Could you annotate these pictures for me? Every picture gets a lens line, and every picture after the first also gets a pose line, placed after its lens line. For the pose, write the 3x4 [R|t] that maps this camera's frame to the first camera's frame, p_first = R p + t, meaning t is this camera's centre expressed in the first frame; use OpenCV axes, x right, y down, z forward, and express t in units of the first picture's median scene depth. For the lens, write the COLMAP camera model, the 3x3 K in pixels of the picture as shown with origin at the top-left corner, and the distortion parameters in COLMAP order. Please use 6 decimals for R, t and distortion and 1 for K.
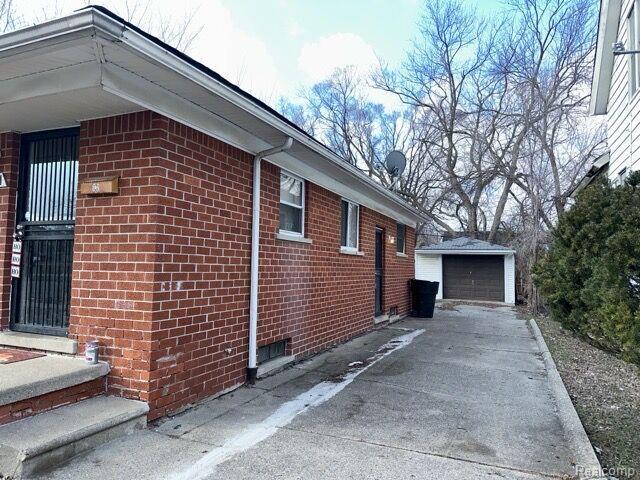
lens RADIAL K [[446.6, 0, 320.0], [0, 446.6, 240.0], [0, 0, 1]] dist [0.000551, -0.000270]
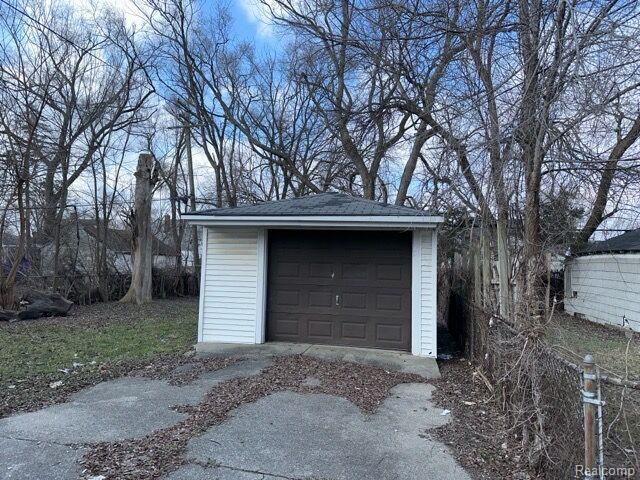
lens RADIAL K [[446.6, 0, 320.0], [0, 446.6, 240.0], [0, 0, 1]] dist [0.000551, -0.000270]
pose [[0.981094, 0.016850, 0.192795, 0.135235], [-0.020076, 0.999689, 0.014795, 0.019552], [-0.192486, -0.018386, 0.981127, 0.332242]]
